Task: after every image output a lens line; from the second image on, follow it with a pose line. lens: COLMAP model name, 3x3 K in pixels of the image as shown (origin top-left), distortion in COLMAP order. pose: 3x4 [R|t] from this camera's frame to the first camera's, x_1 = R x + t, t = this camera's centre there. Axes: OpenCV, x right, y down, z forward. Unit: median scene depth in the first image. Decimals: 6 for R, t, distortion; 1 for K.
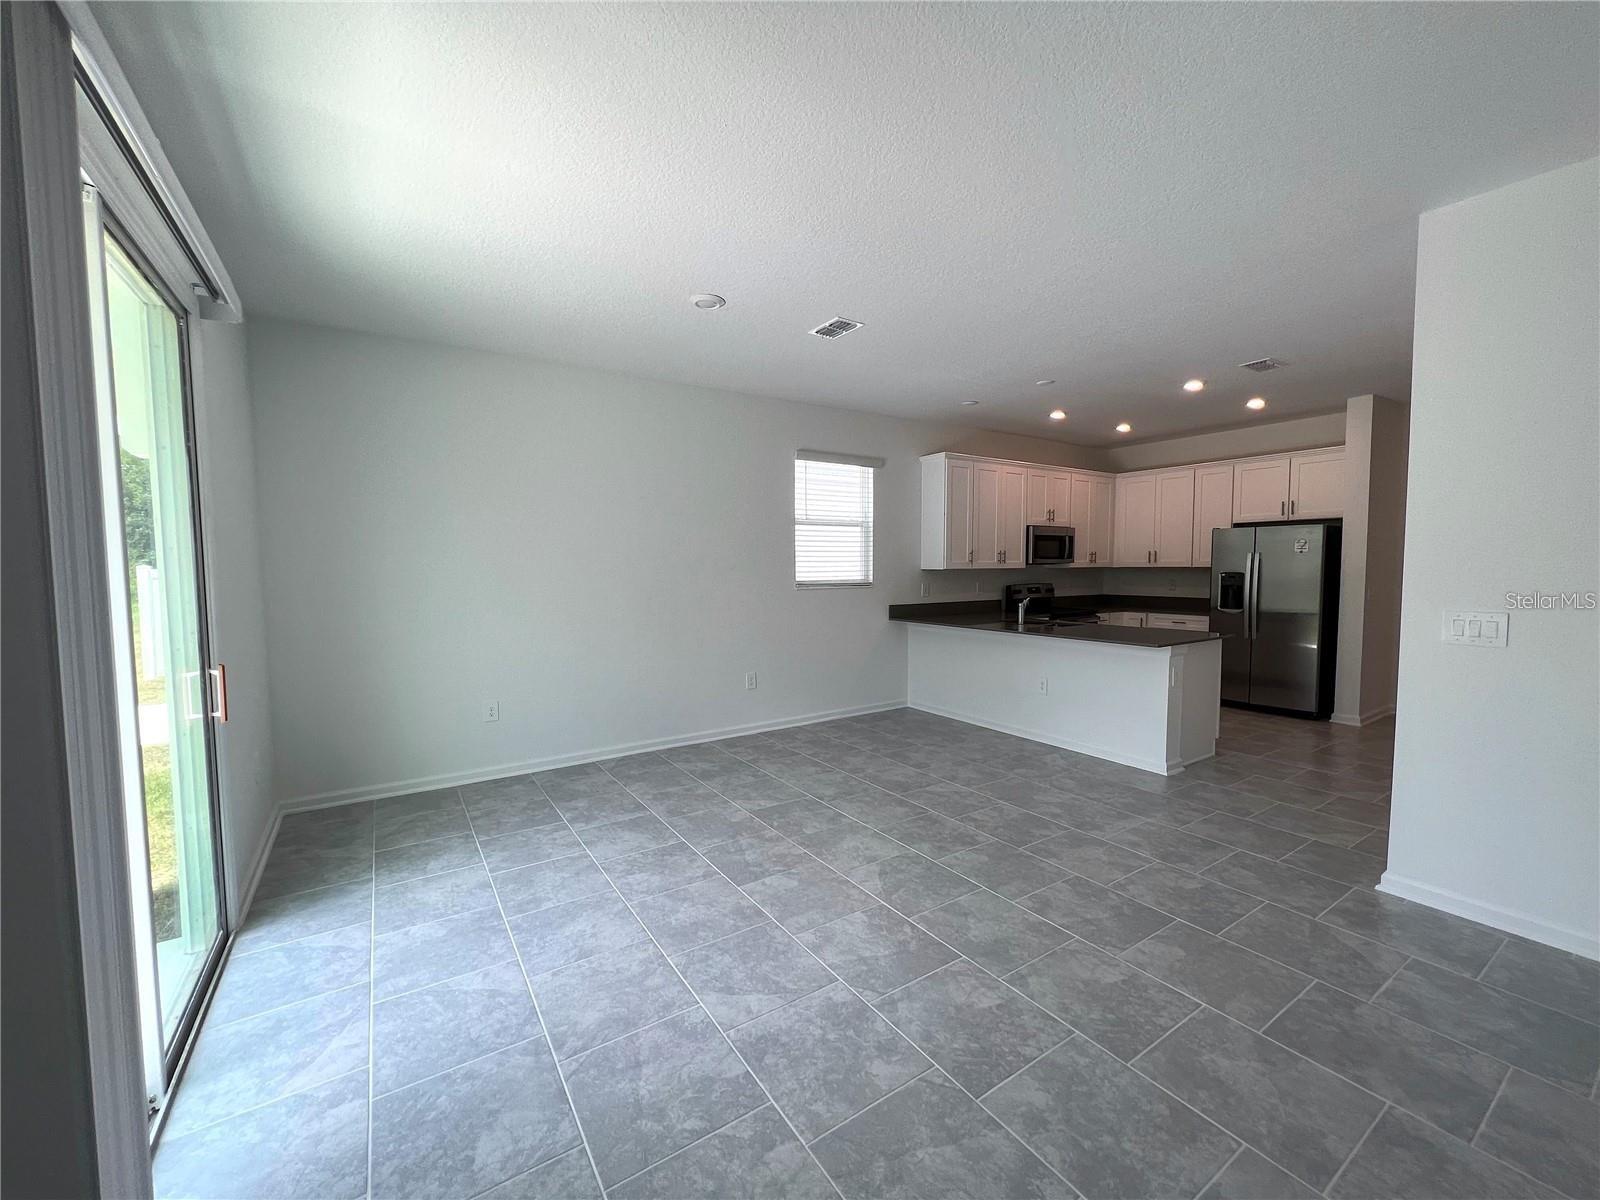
lens RADIAL K [[640.6, 0, 797.5], [0, 640.6, 599.0], [0, 0, 1]] dist [-0.001230, 0.000321]
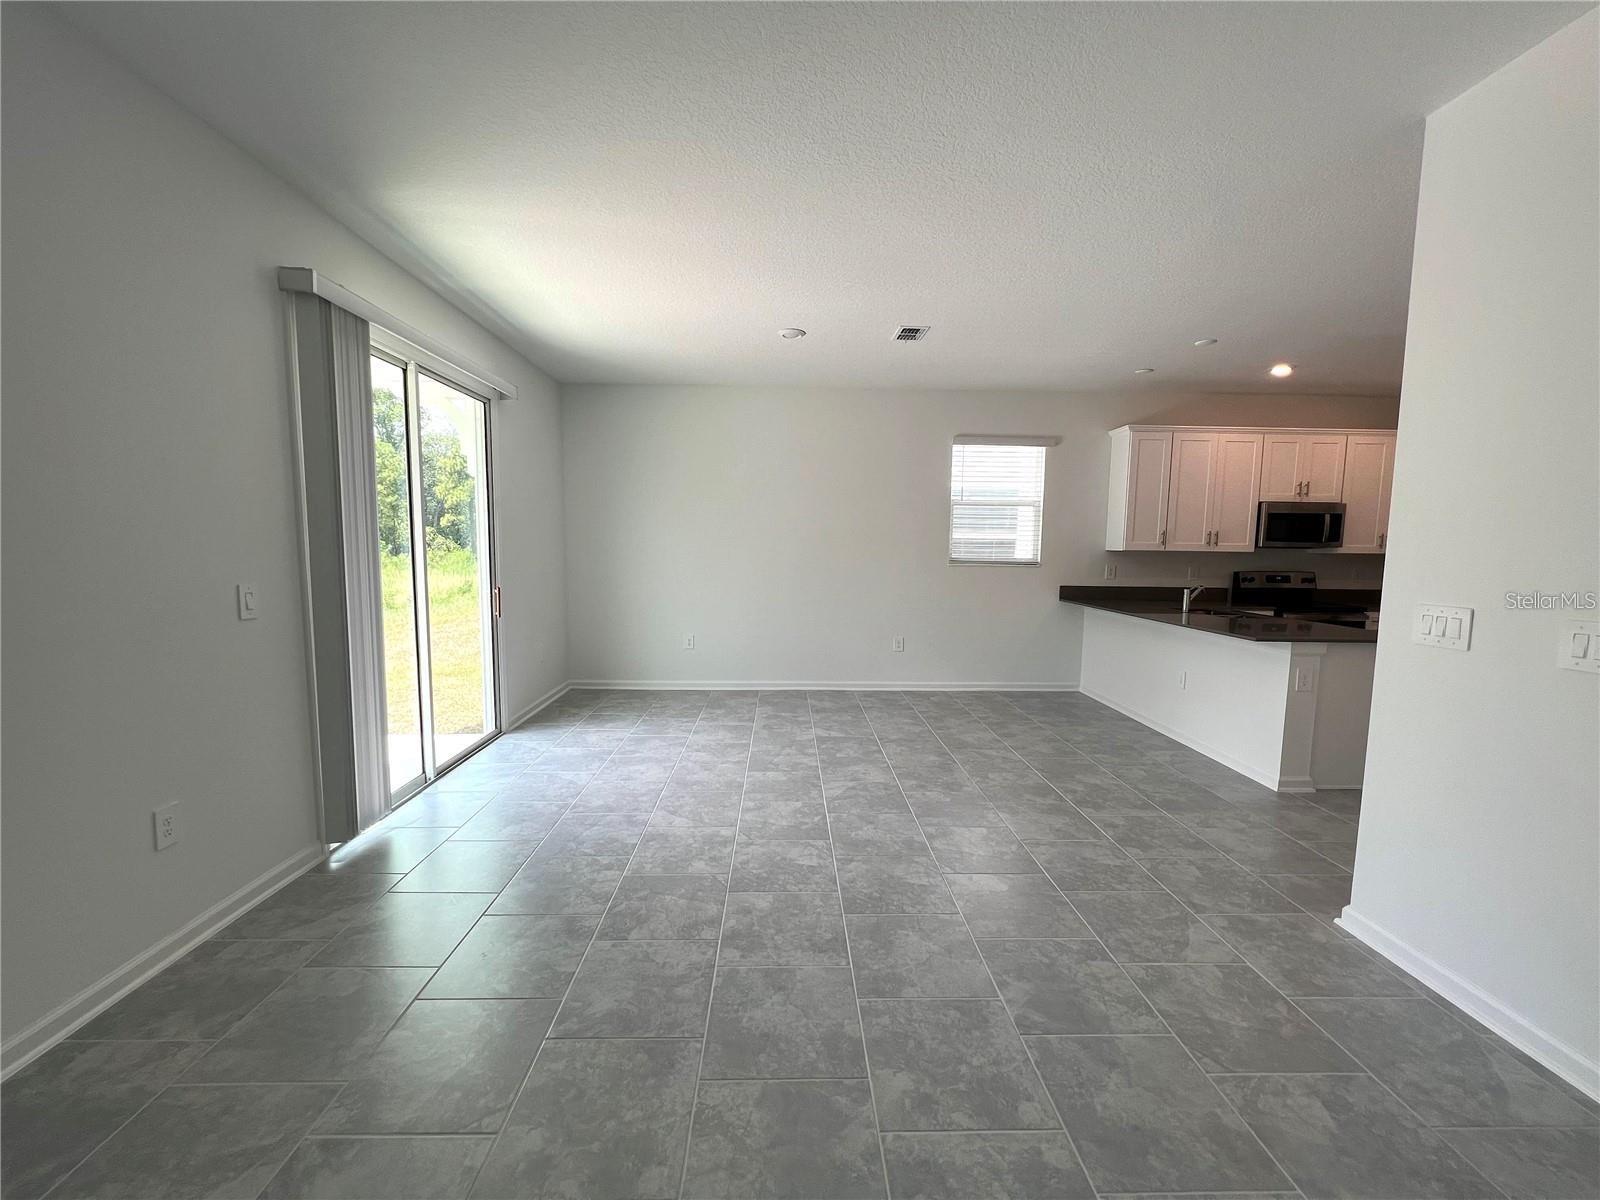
lens RADIAL K [[640.6, 0, 800.9], [0, 640.6, 601.9], [0, 0, 1]] dist [-0.001230, 0.000321]
pose [[0.850720, 0.064728, -0.521618, 0.528541], [-0.045838, 0.997744, 0.049053, 0.007406], [0.523616, -0.017821, 0.851768, -0.083620]]
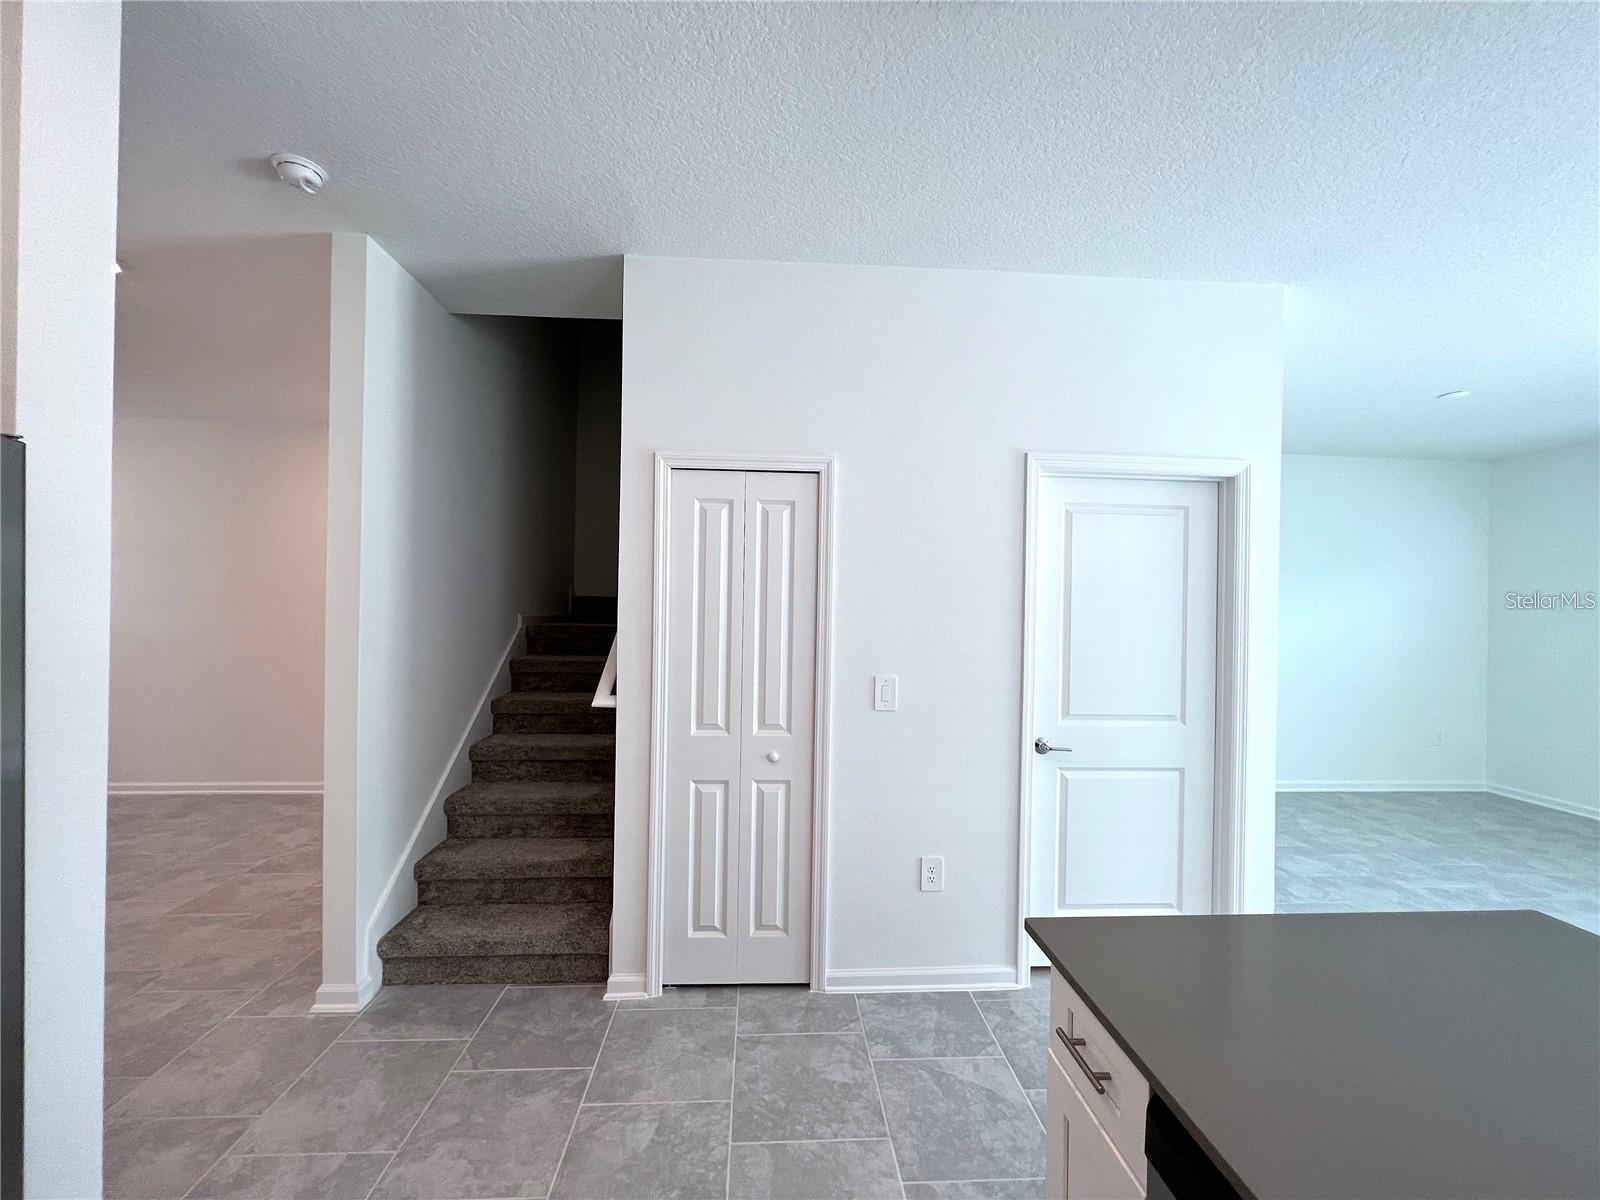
lens RADIAL K [[640.6, 0, 799.5], [0, 640.6, 604.2], [0, 0, 1]] dist [-0.001230, 0.000321]
pose [[-0.866498, -0.006662, 0.499137, -0.183558], [0.018961, 0.998750, 0.046246, -0.079306], [-0.498821, 0.049536, -0.865288, 1.084075]]
